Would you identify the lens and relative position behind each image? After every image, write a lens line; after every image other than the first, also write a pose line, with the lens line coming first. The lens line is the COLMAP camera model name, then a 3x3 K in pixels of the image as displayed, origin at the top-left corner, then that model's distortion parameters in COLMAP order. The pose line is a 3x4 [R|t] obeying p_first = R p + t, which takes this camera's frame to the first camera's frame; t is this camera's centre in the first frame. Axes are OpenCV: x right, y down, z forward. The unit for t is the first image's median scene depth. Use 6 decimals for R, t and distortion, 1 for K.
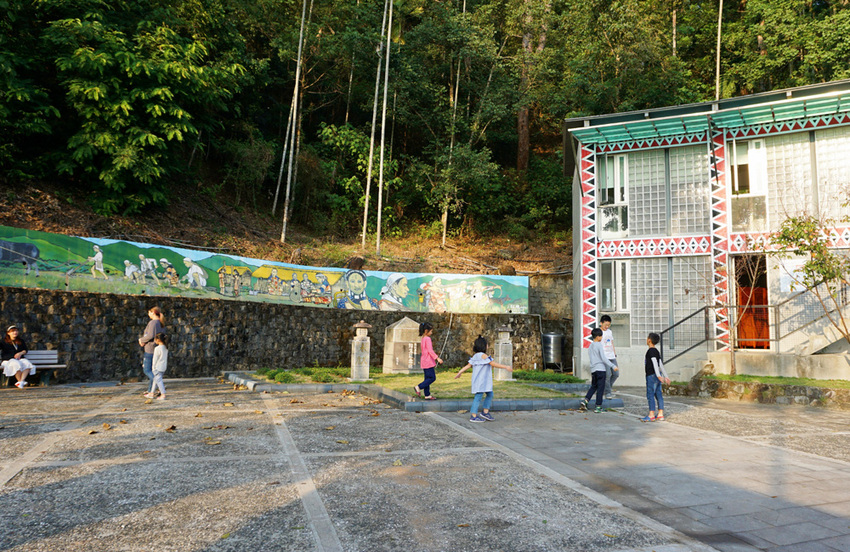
lens RADIAL K [[714.0, 0, 429.2], [0, 714.0, 257.8], [0, 0, 1]] dist [0.018126, 0.047702]
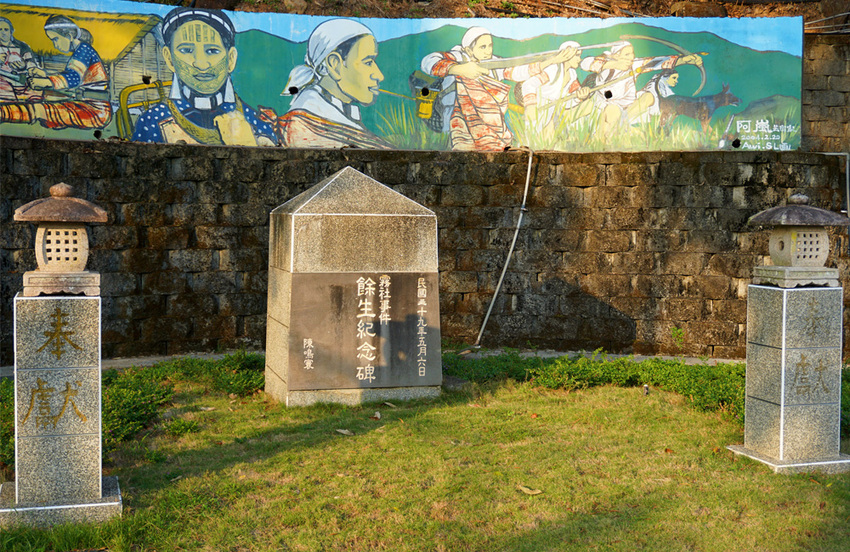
lens RADIAL K [[1386.3, 0, 423.6], [0, 1386.3, 275.3], [0, 0, 1]] dist [0.009298, 0.000000]
pose [[0.999207, -0.014221, -0.037183, 0.009394], [0.019816, 0.987760, 0.154719, 0.043104], [0.034527, -0.155333, 0.987259, 0.485237]]
